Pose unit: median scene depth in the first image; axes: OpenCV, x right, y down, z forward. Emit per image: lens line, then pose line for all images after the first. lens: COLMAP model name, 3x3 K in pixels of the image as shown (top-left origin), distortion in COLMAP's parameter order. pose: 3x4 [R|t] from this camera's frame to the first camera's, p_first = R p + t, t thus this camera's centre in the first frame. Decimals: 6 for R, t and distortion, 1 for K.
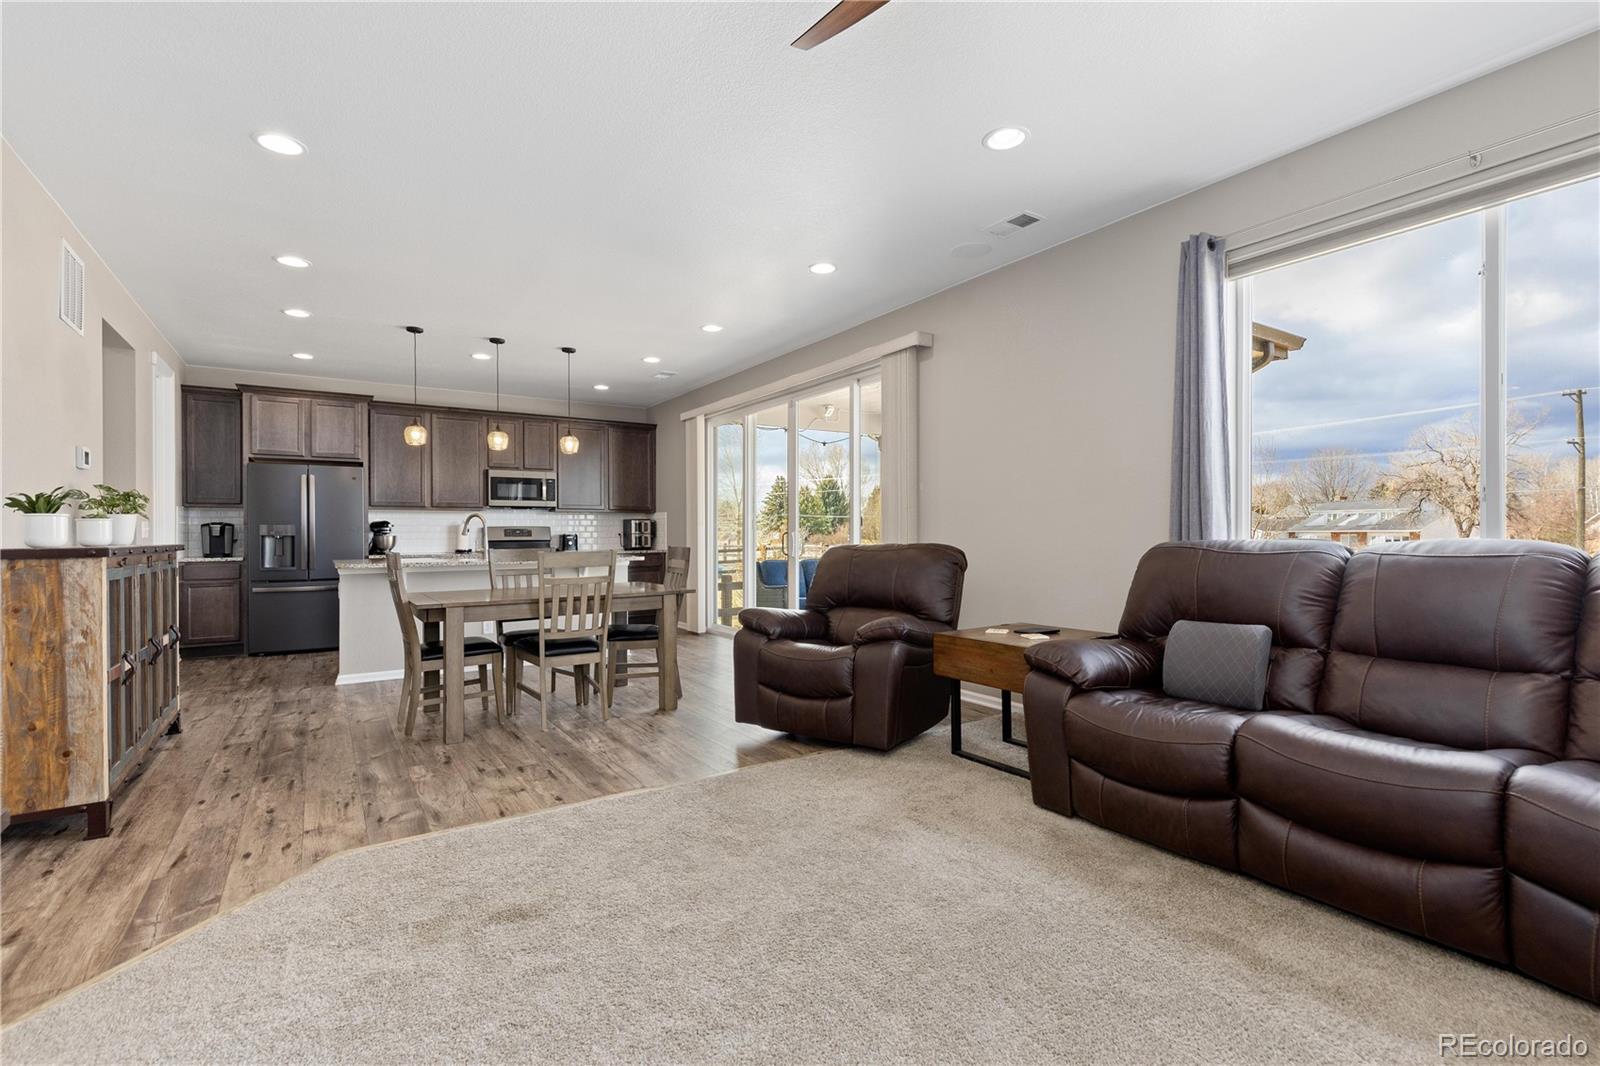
lens RADIAL K [[735.4, 0, 796.3], [0, 735.4, 533.9], [0, 0, 1]] dist [0.015614, -0.002530]
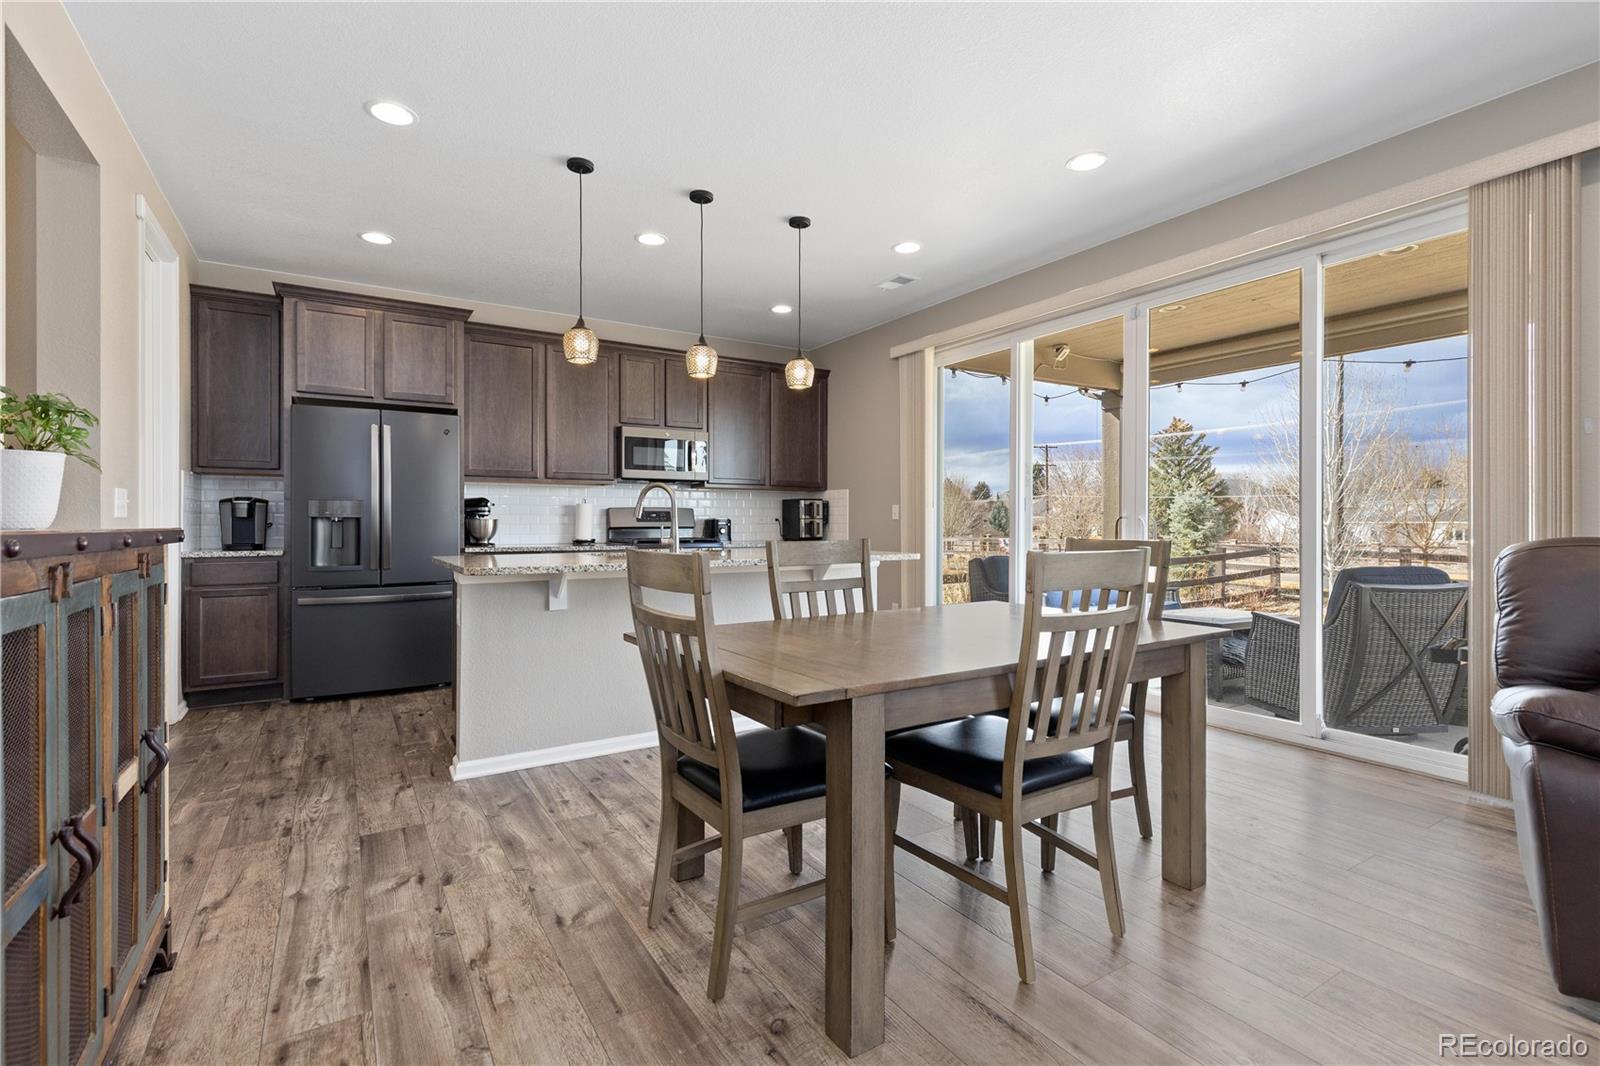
lens RADIAL K [[735.4, 0, 794.1], [0, 735.4, 523.6], [0, 0, 1]] dist [0.015614, -0.002530]
pose [[0.999864, 0.004417, -0.015879, -0.307045], [-0.004411, 0.999990, 0.000396, 0.006243], [0.015881, -0.000325, 0.999874, 0.381495]]
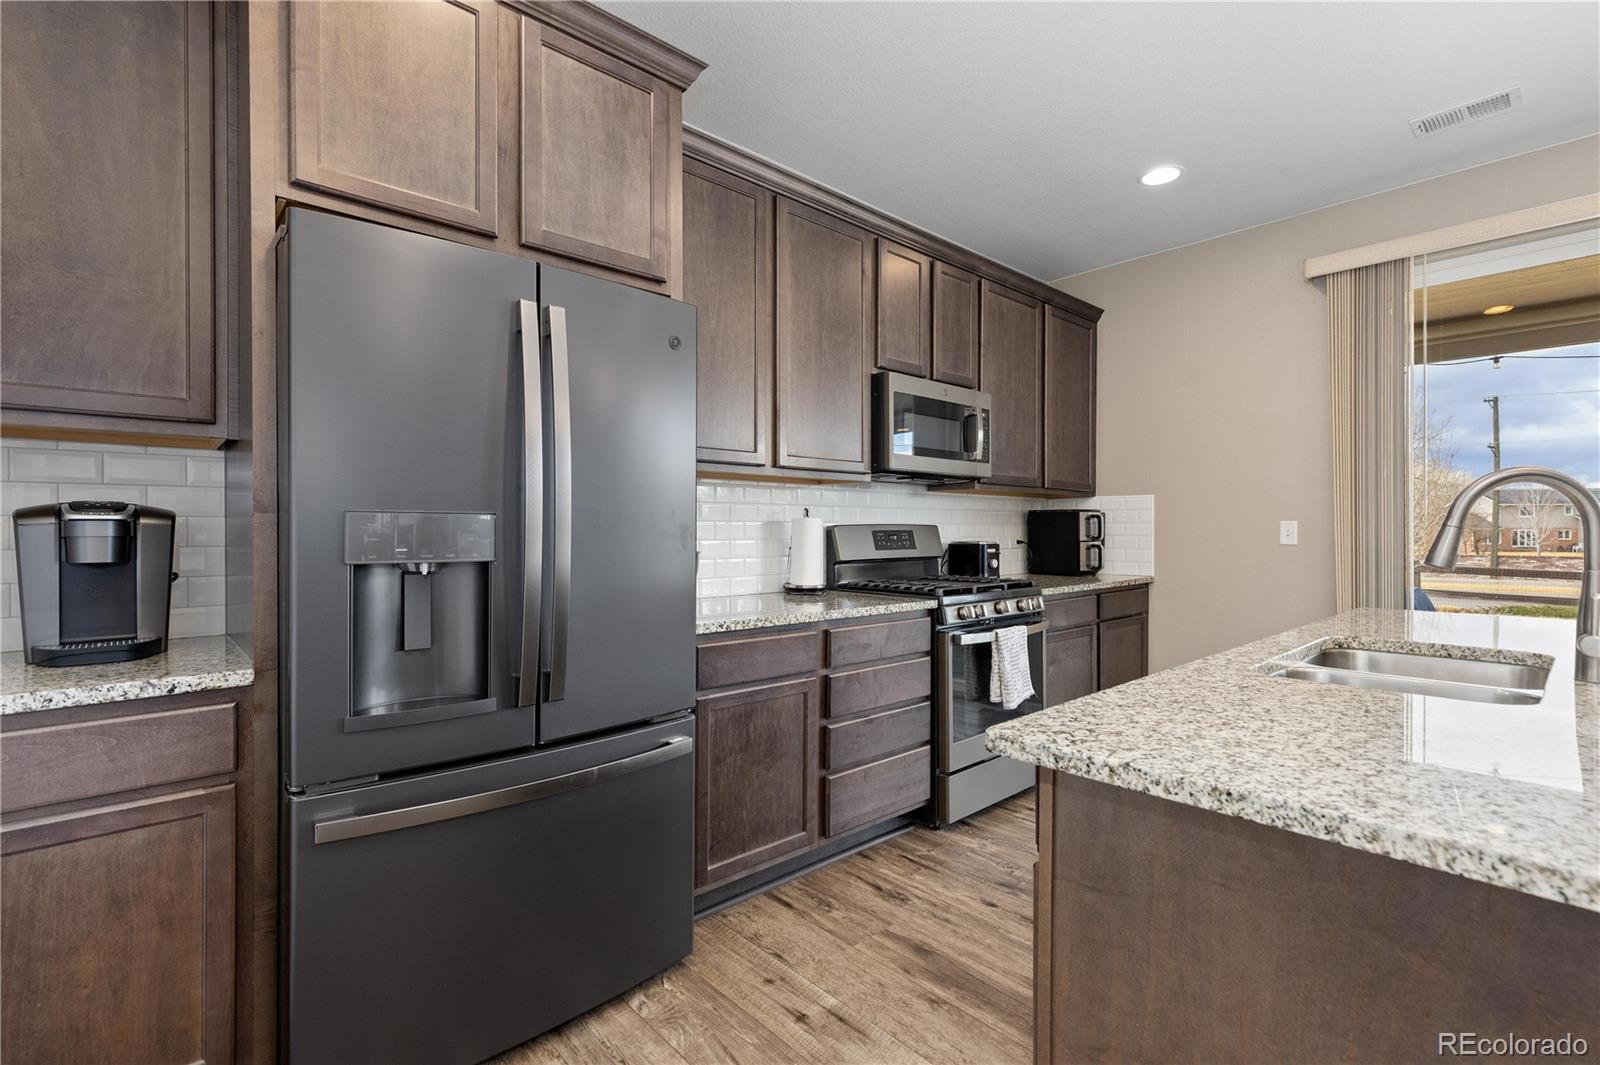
lens RADIAL K [[735.4, 0, 794.7], [0, 735.4, 532.3], [0, 0, 1]] dist [0.015614, -0.002530]
pose [[0.985811, 0.004200, 0.167808, -0.670660], [-0.005056, 0.999976, 0.004676, -0.009511], [-0.167784, -0.005458, 0.985809, 0.816419]]
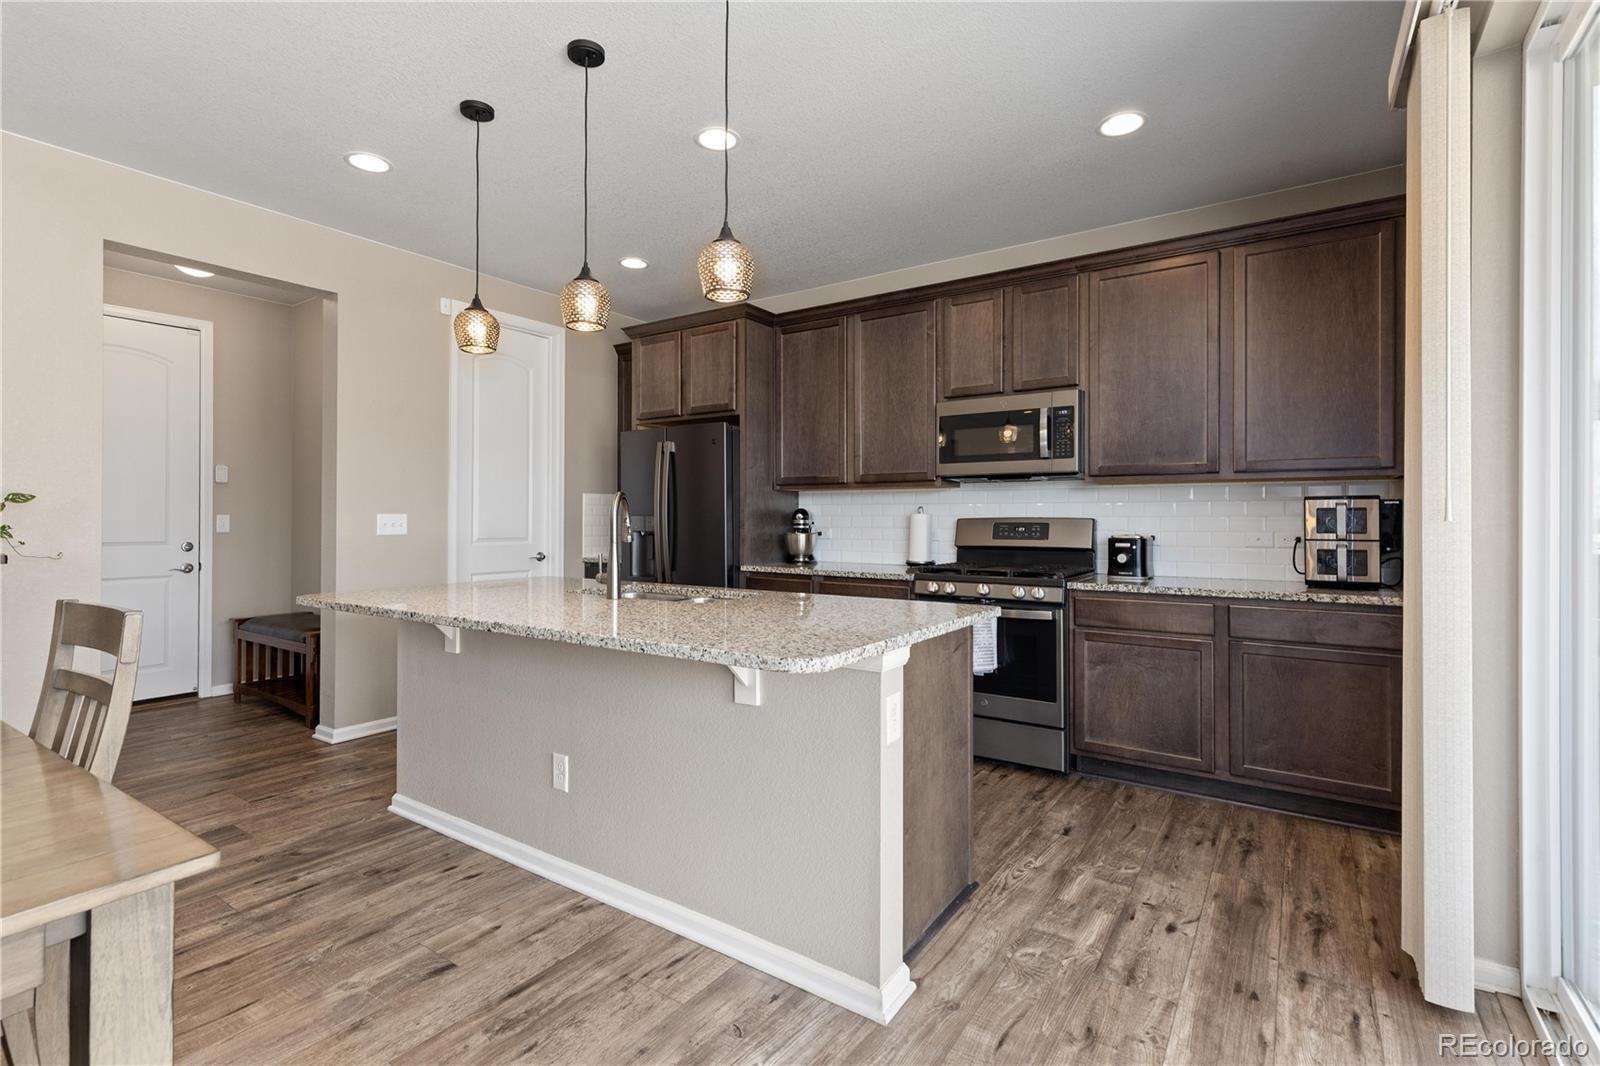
lens RADIAL K [[735.4, 0, 789.5], [0, 735.4, 519.7], [0, 0, 1]] dist [0.015614, -0.002530]
pose [[0.384963, 0.004238, -0.922922, -0.000284], [-0.005451, 0.999982, 0.002318, -0.012209], [0.922916, 0.004138, 0.384979, 0.917329]]
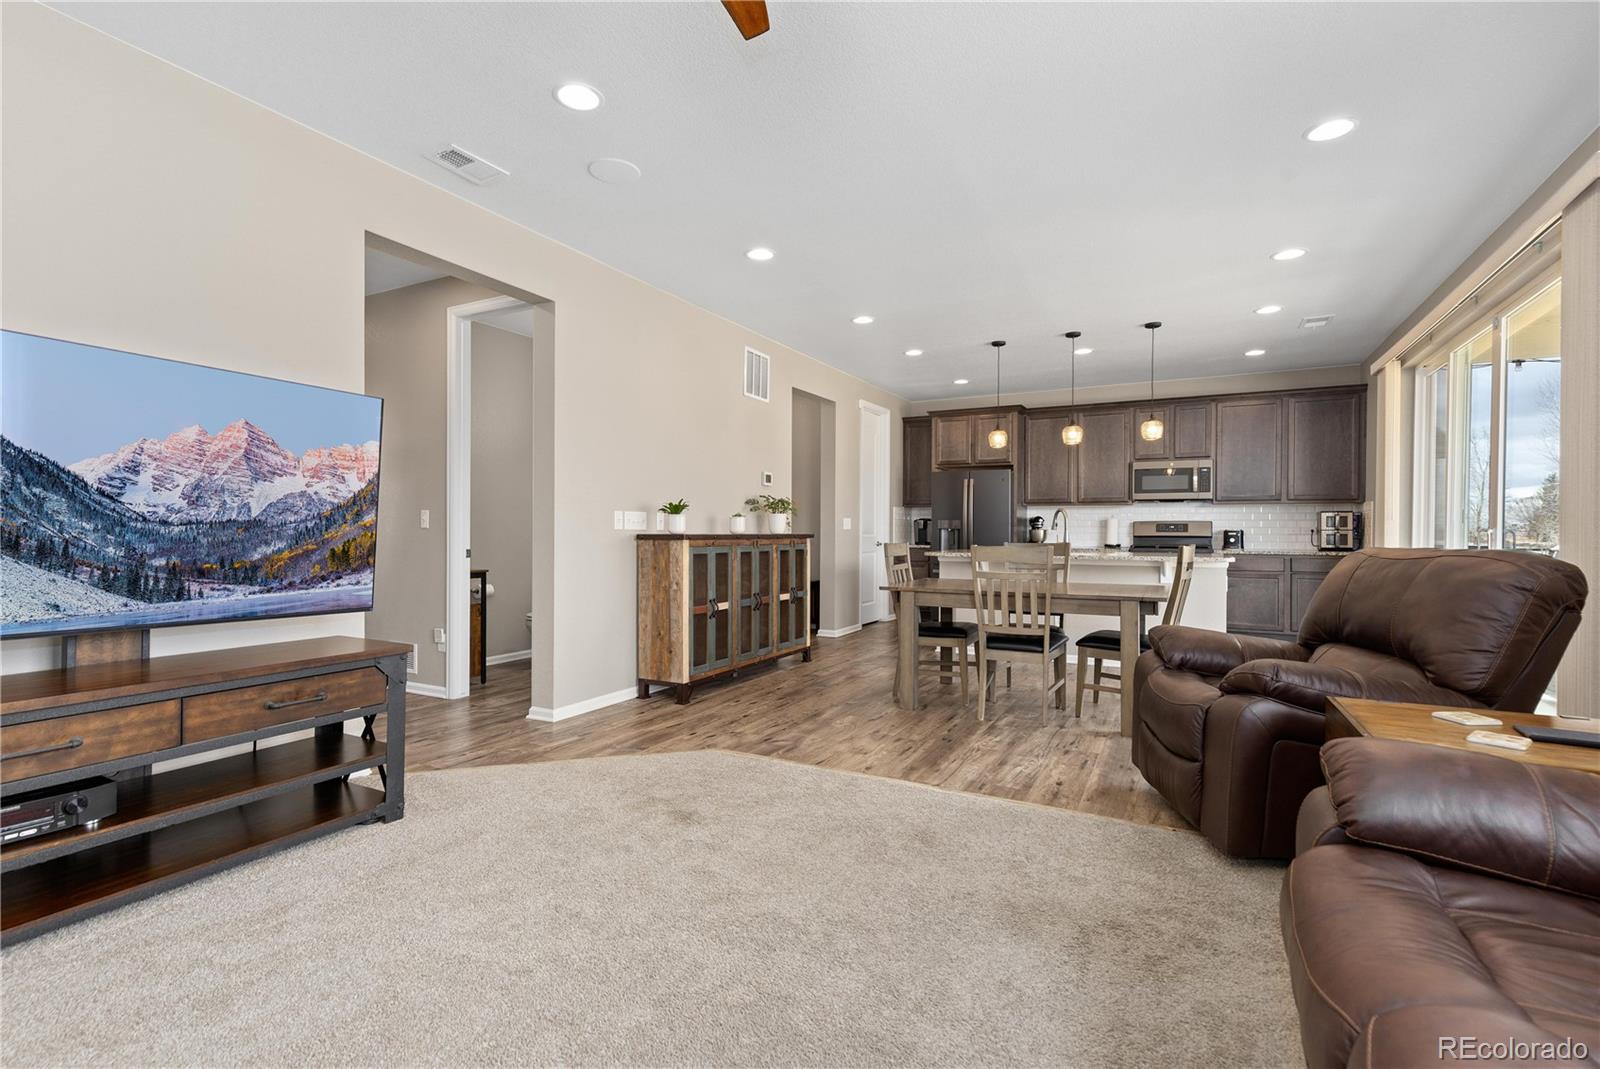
lens RADIAL K [[735.4, 0, 784.3], [0, 735.4, 537.4], [0, 0, 1]] dist [0.015614, -0.002530]
pose [[0.471282, 0.017999, -0.881799, 0.284135], [-0.007002, 0.999837, 0.016667, -0.001758], [0.881955, -0.001681, 0.471331, 0.179720]]
